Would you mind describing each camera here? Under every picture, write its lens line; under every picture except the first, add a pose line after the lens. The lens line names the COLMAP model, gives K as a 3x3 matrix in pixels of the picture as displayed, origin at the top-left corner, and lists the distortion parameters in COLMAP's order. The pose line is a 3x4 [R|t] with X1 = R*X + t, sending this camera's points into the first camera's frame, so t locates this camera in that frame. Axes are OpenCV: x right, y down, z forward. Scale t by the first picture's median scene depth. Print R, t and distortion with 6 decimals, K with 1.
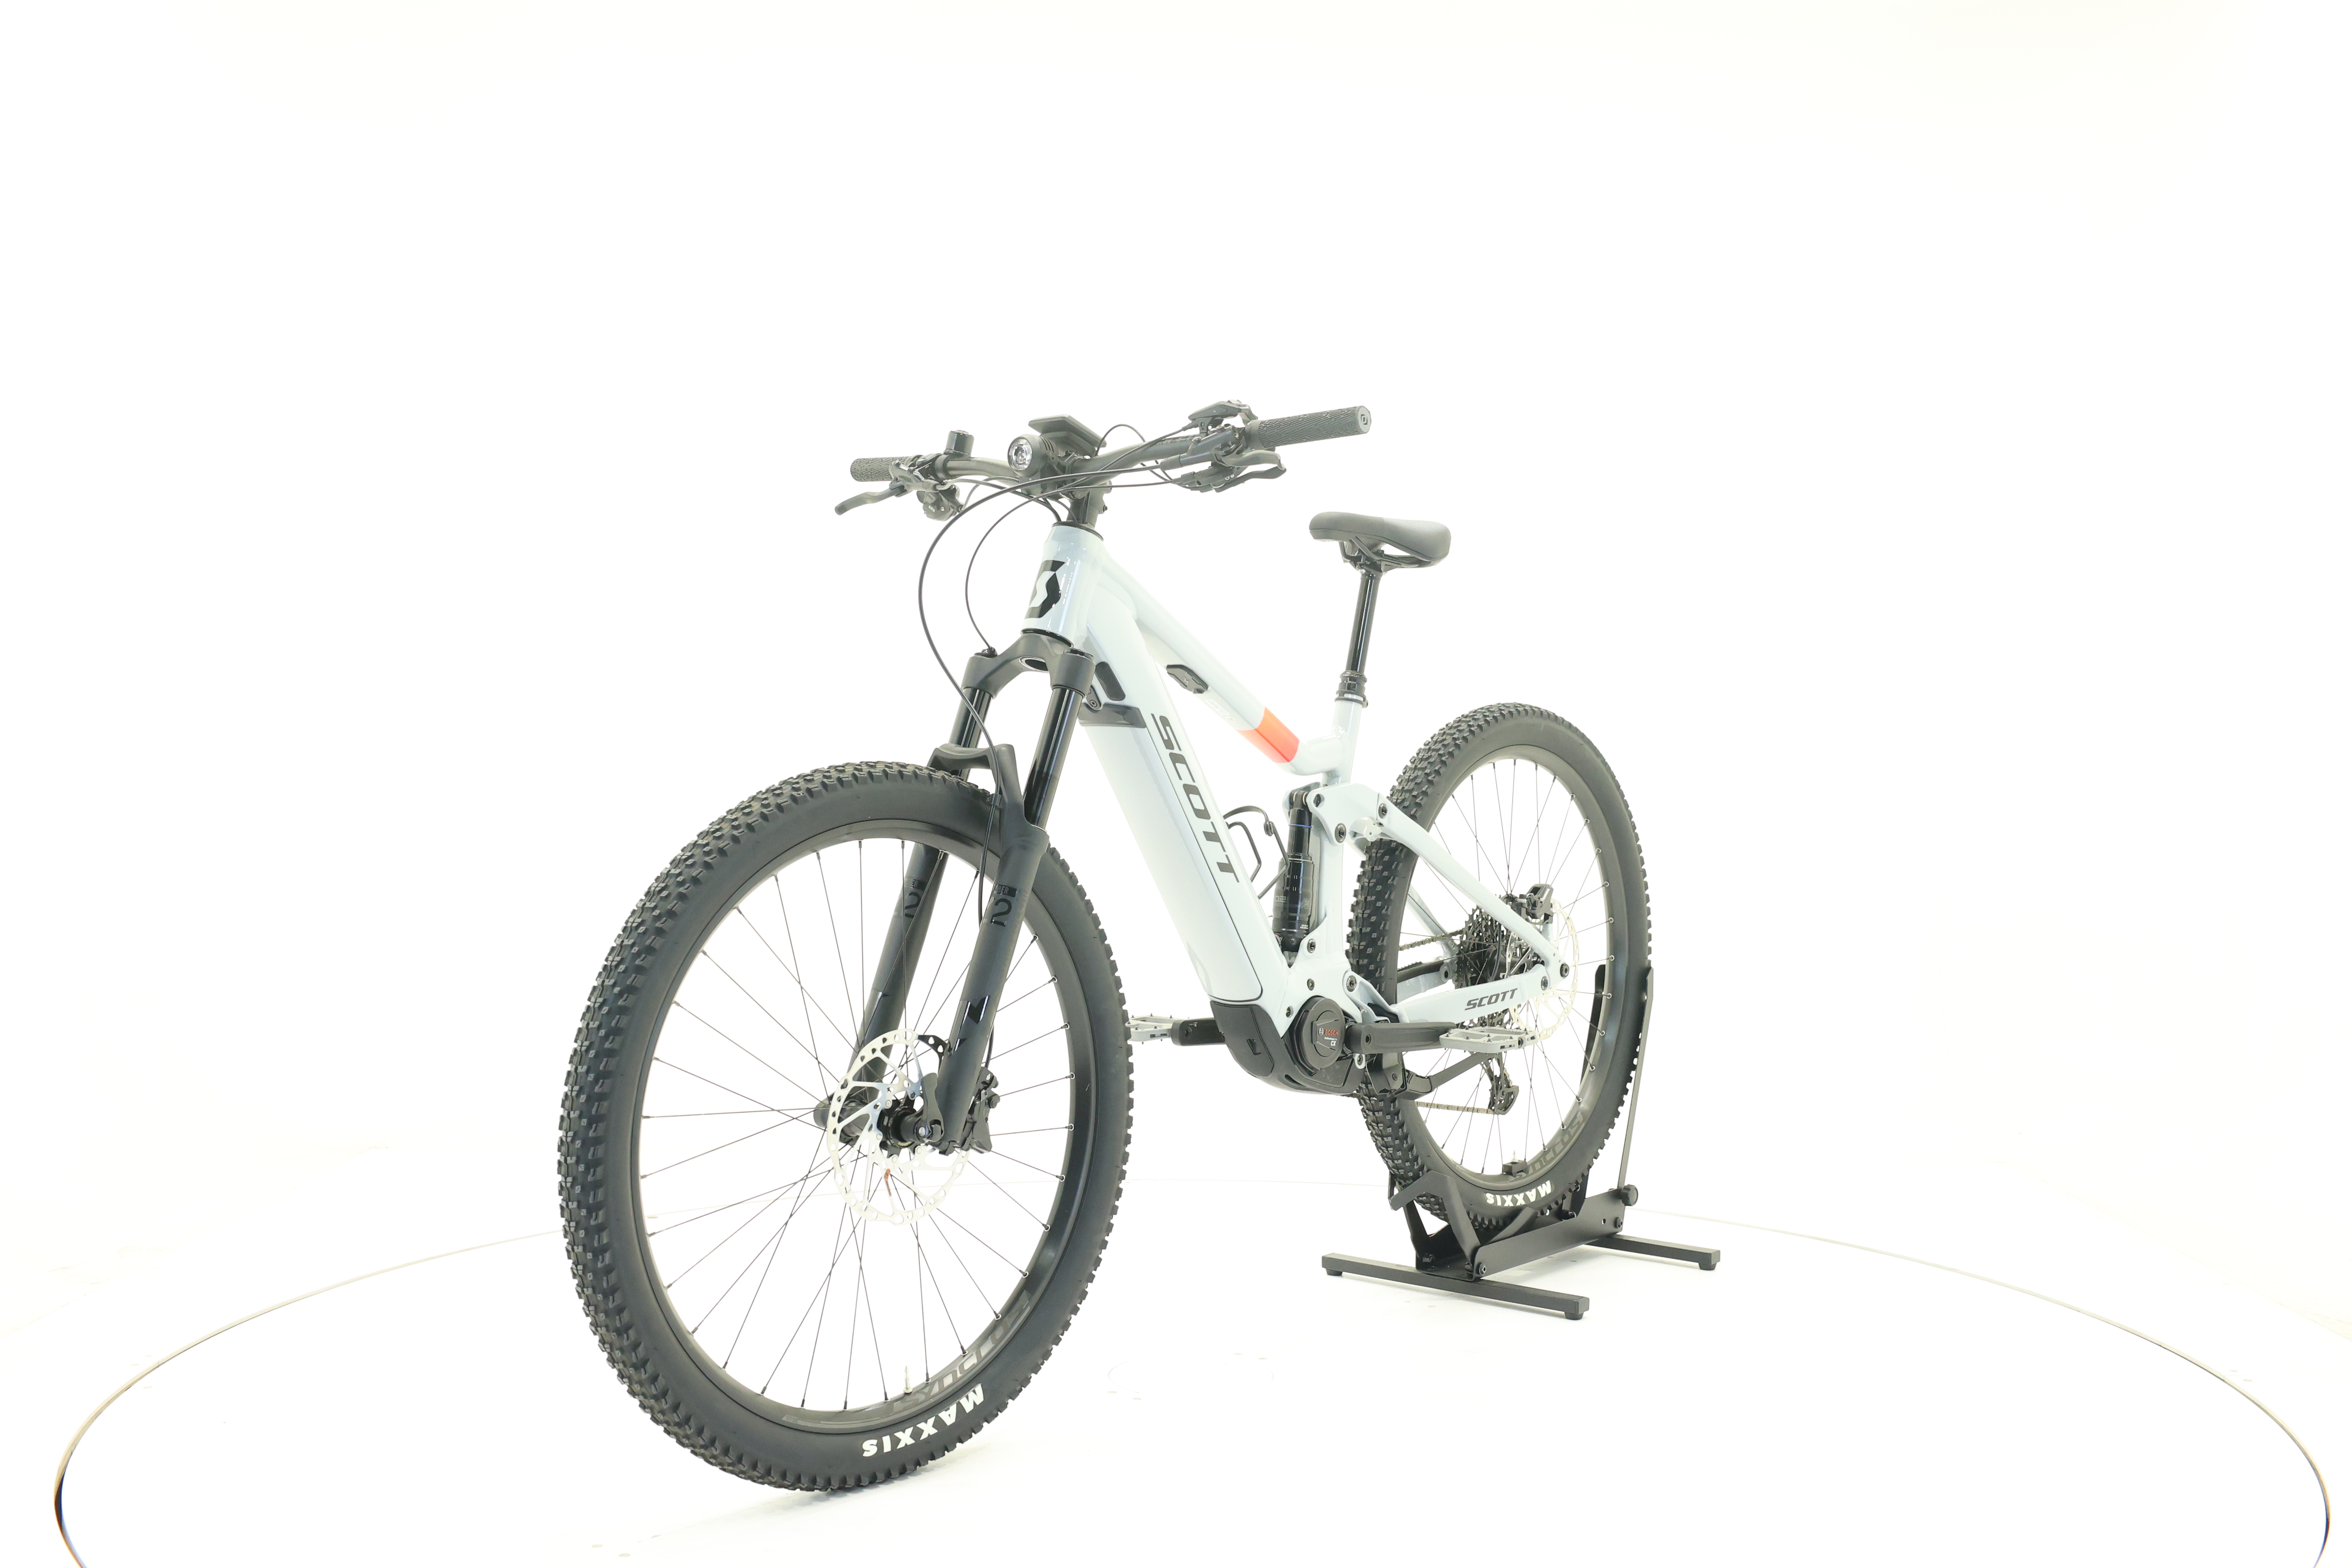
lens RADIAL K [[2444.1, 0, 1176.0], [0, 2444.1, 784.0], [0, 0, 1]] dist [-0.005705, 0.006181]
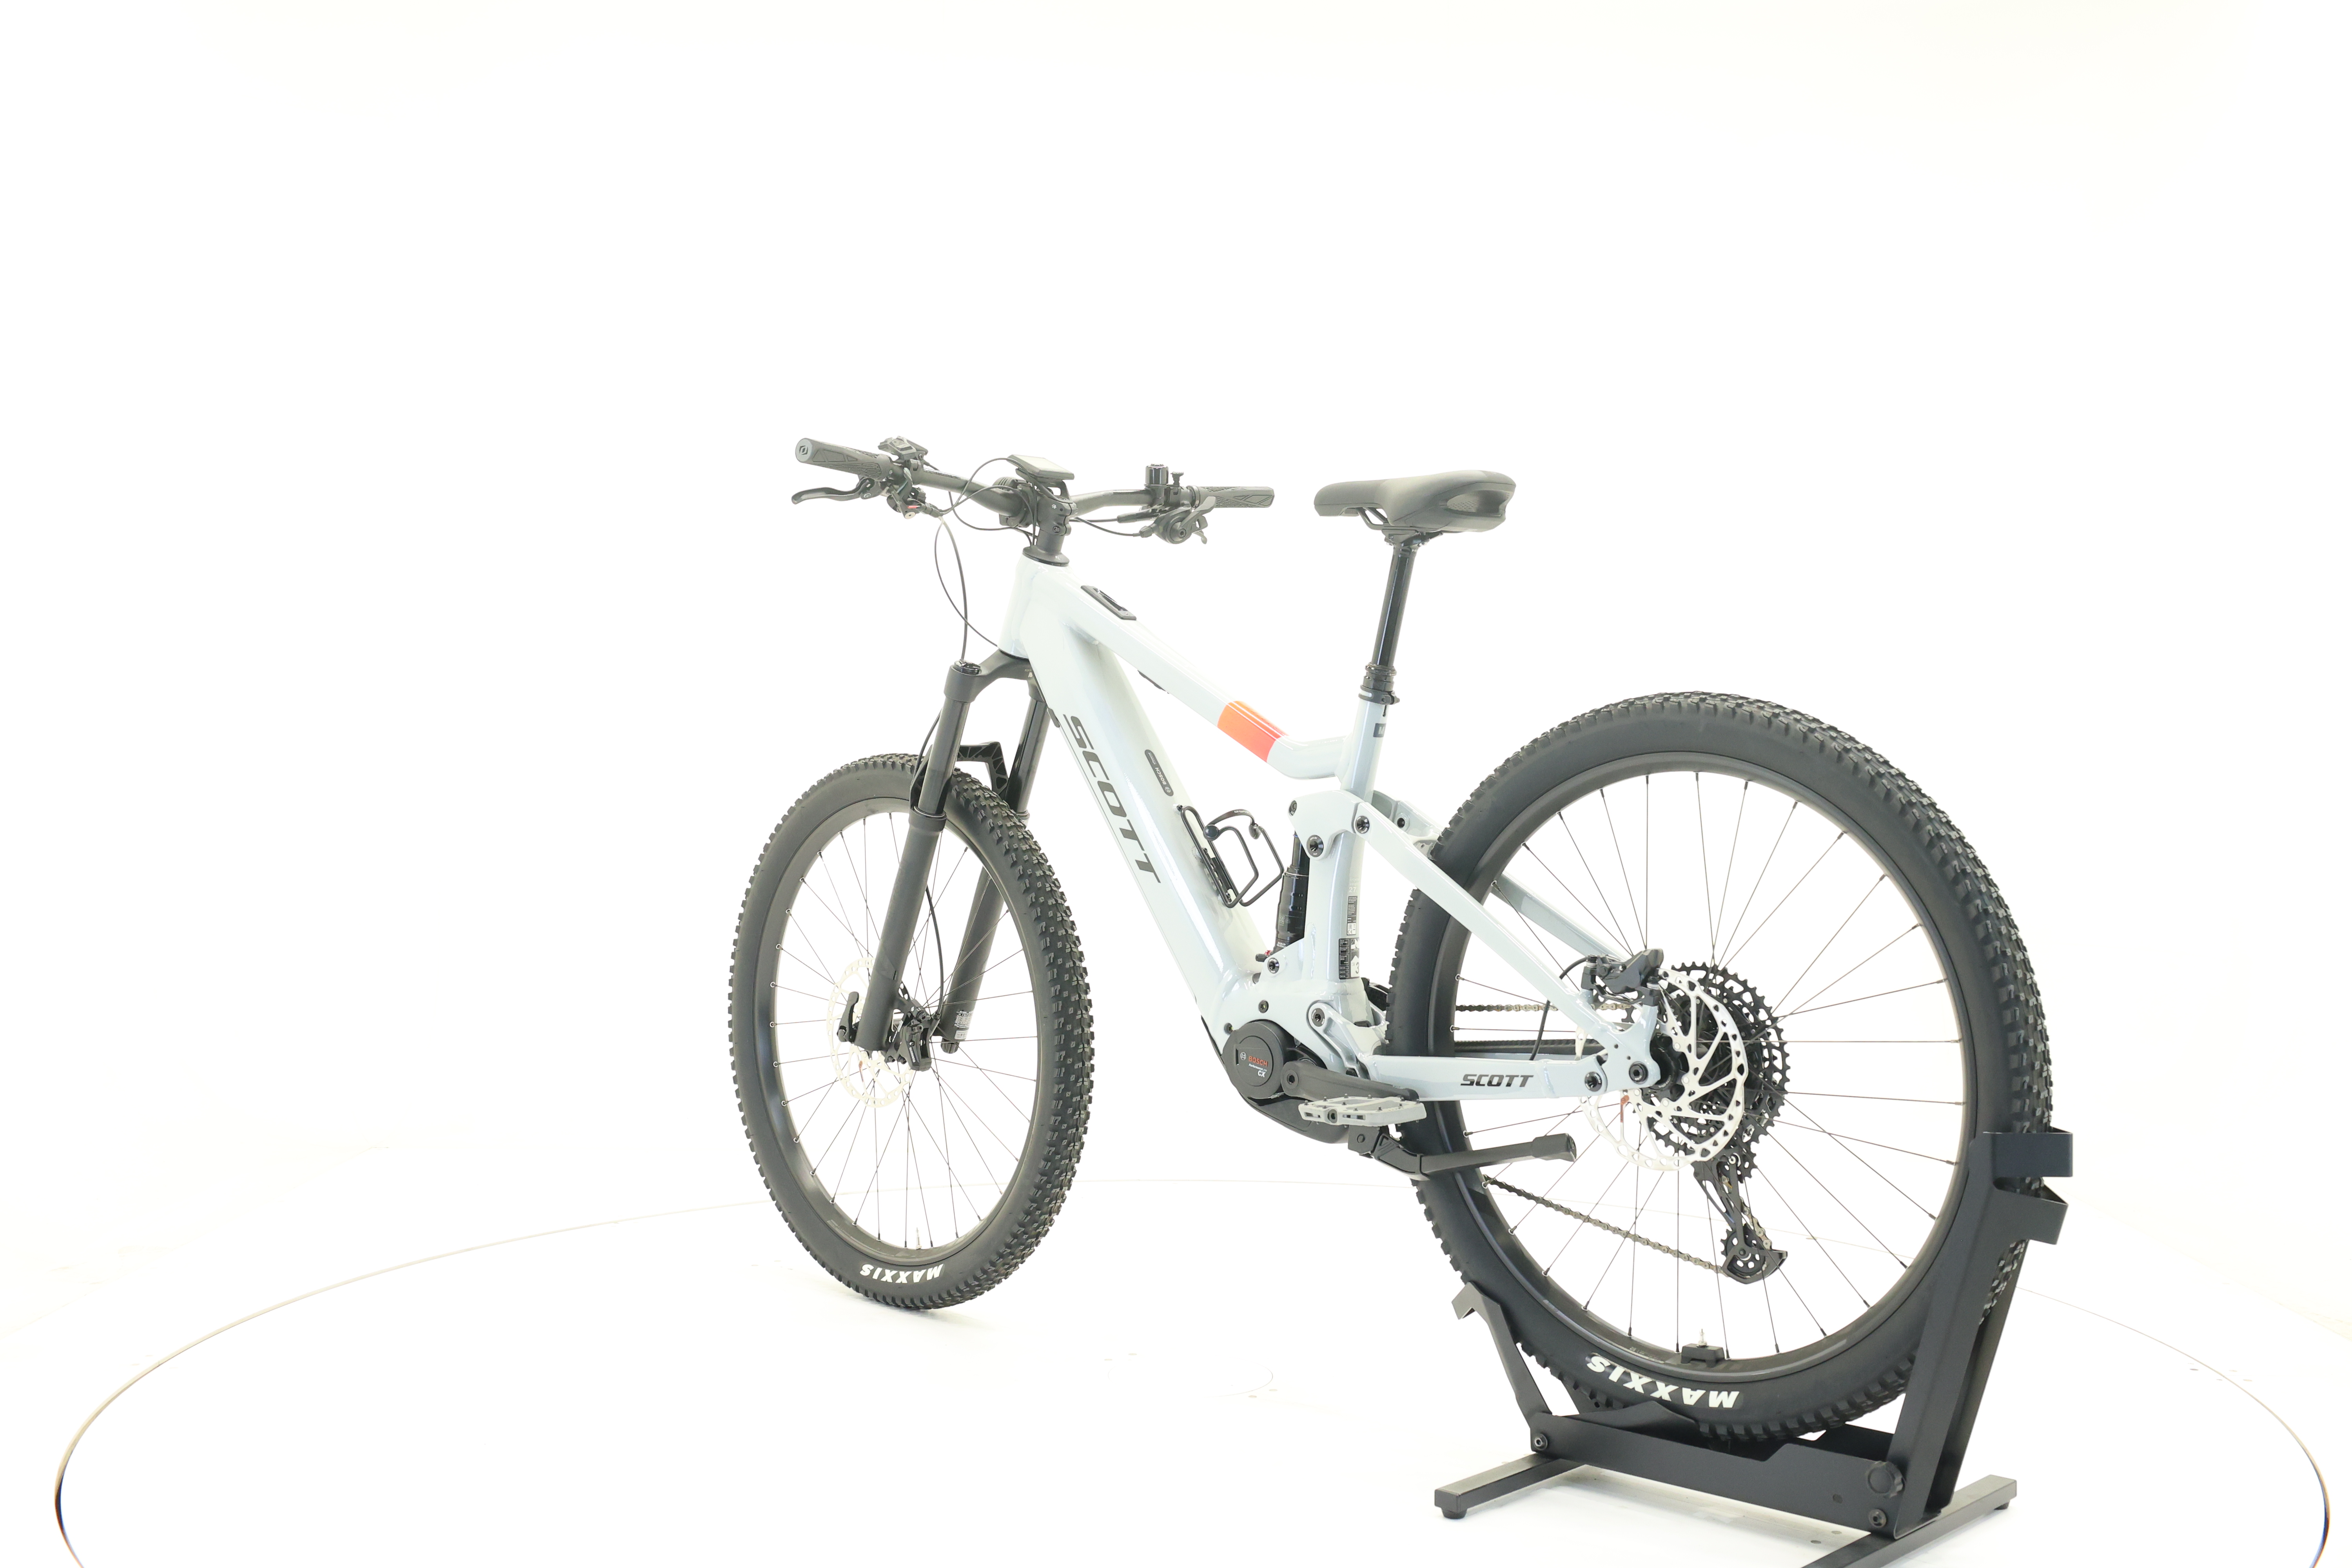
lens RADIAL K [[2444.1, 0, 1176.0], [0, 2444.1, 784.0], [0, 0, 1]] dist [-0.005705, 0.006181]
pose [[-0.066198, 0.018743, -0.997630, 1.055940], [-0.024818, 0.999483, 0.020425, -0.021228], [0.997498, 0.026112, -0.065699, 1.113361]]
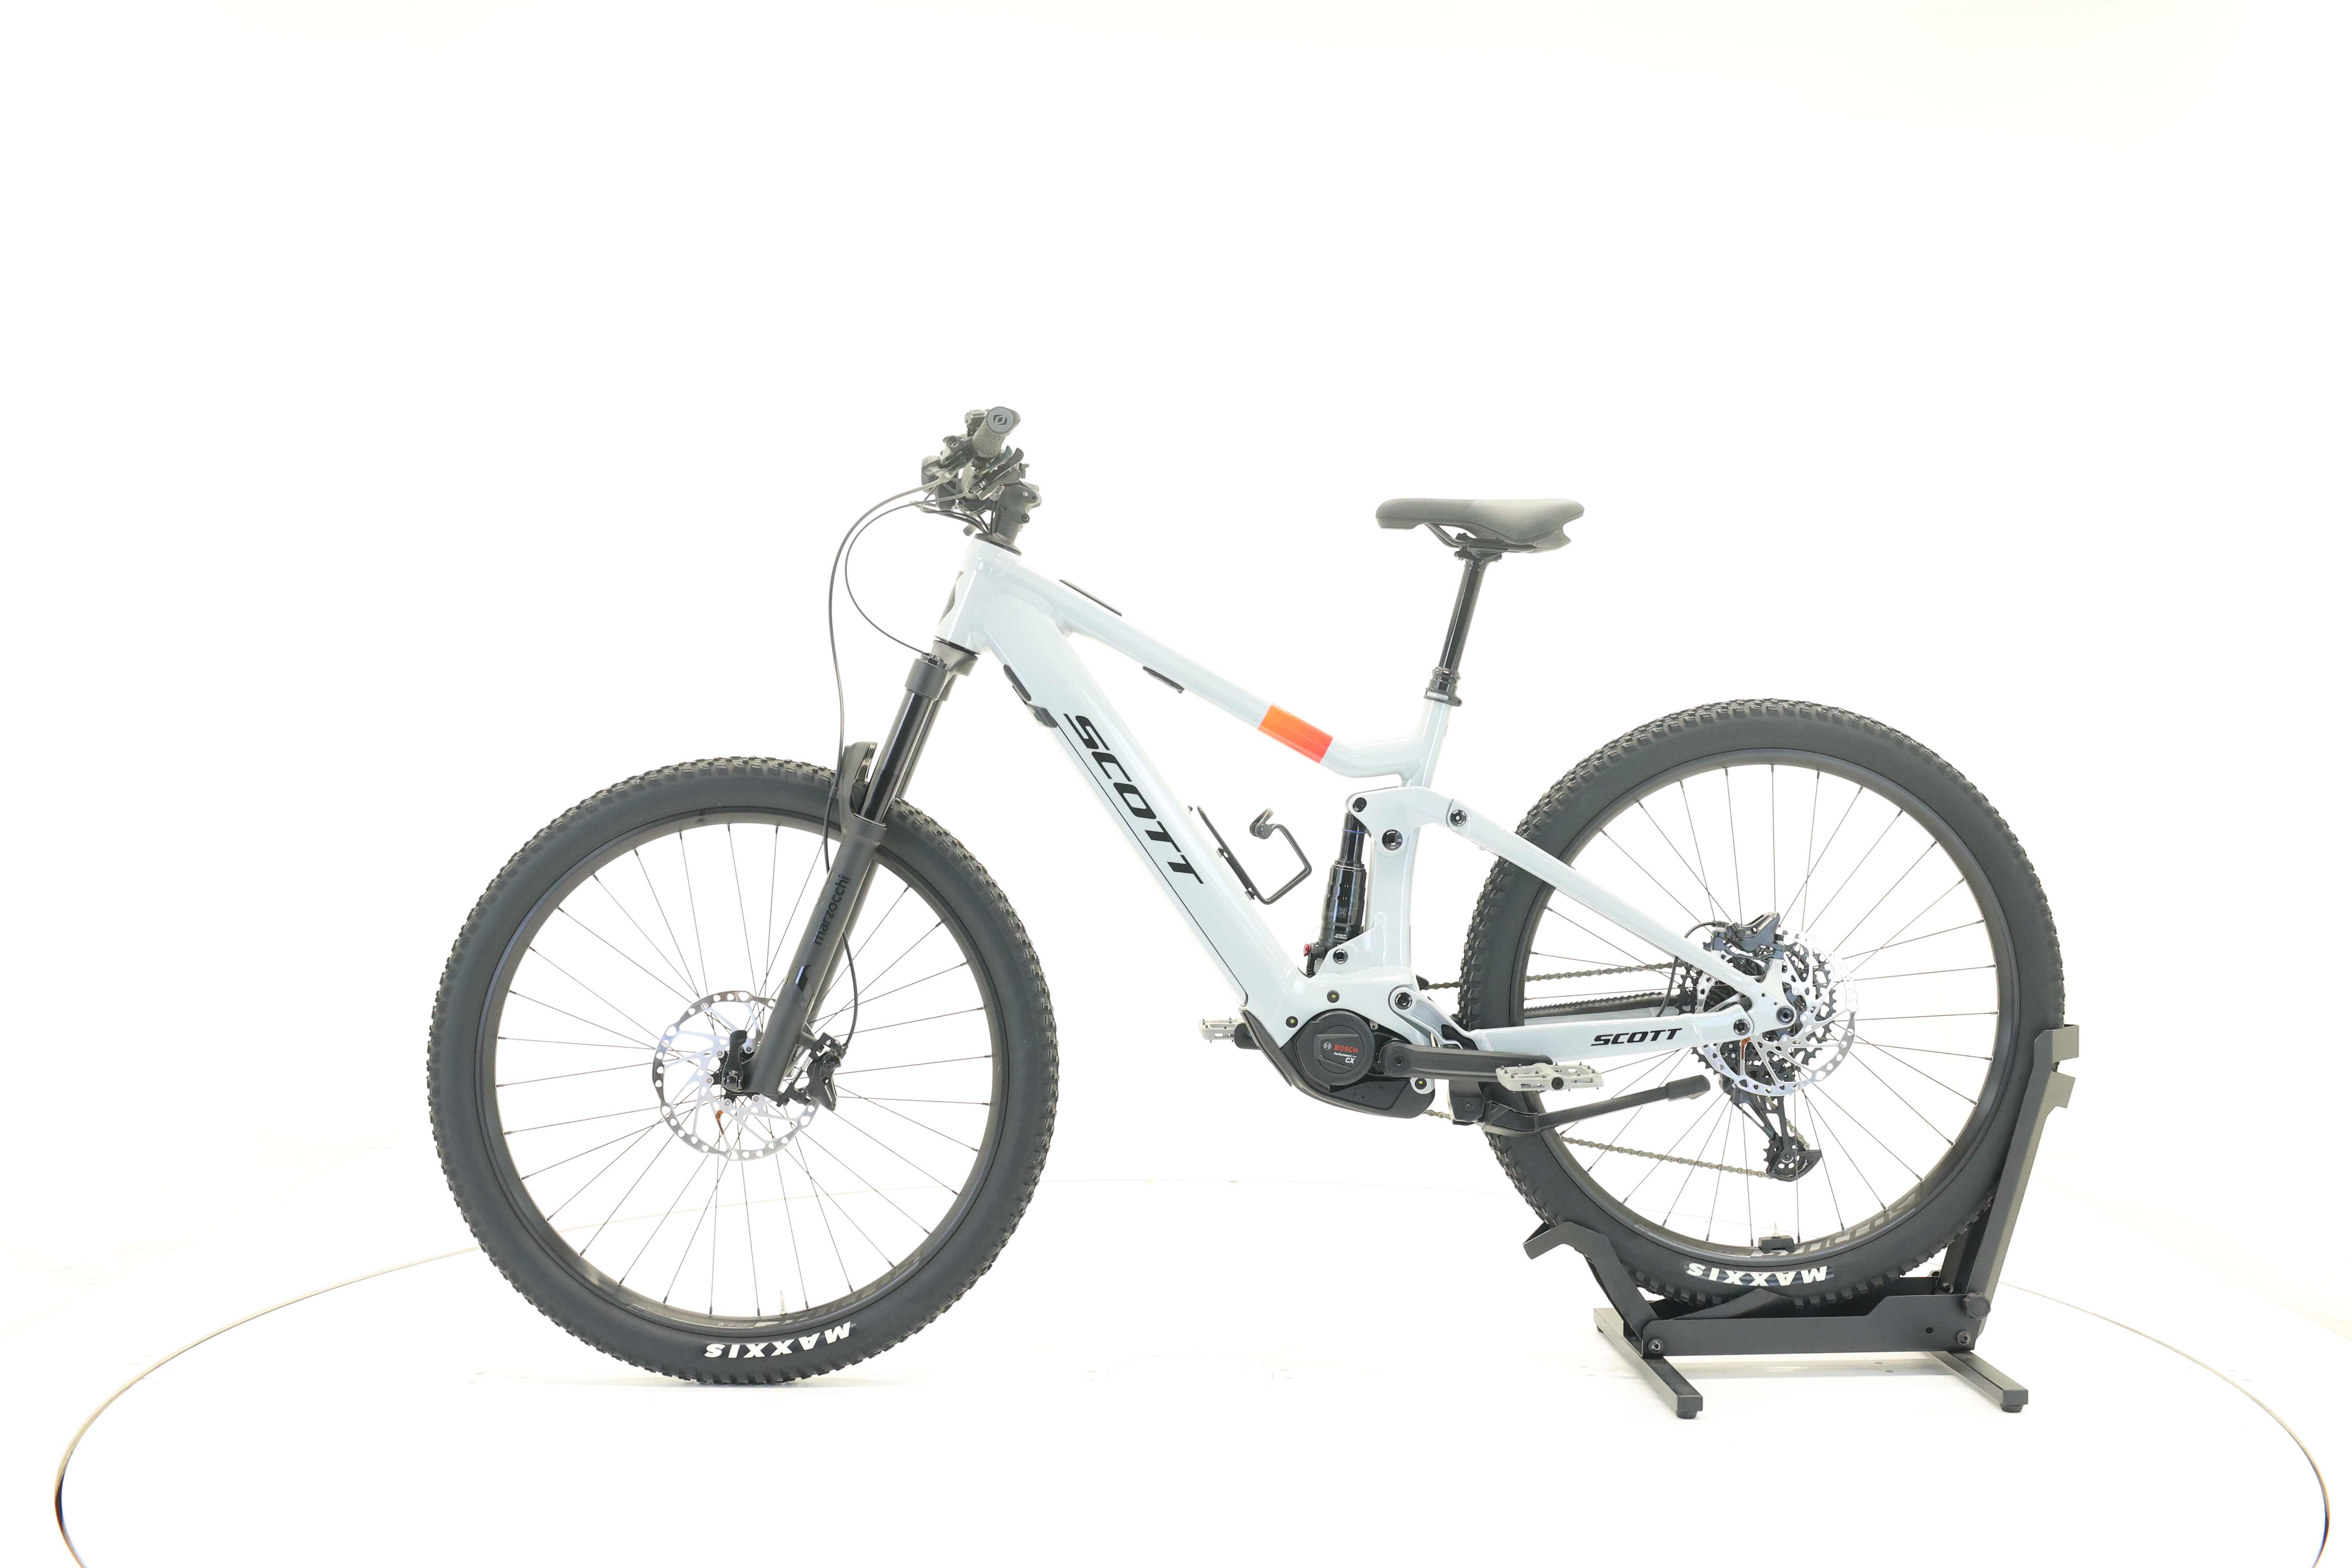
lens RADIAL K [[2444.1, 0, 1176.0], [0, 2444.1, 784.0], [0, 0, 1]] dist [-0.005705, 0.006181]
pose [[0.681492, 0.016375, -0.731642, 0.771398], [-0.016956, 0.999835, 0.006583, -0.006727], [0.731629, 0.007920, 0.681657, 0.329712]]
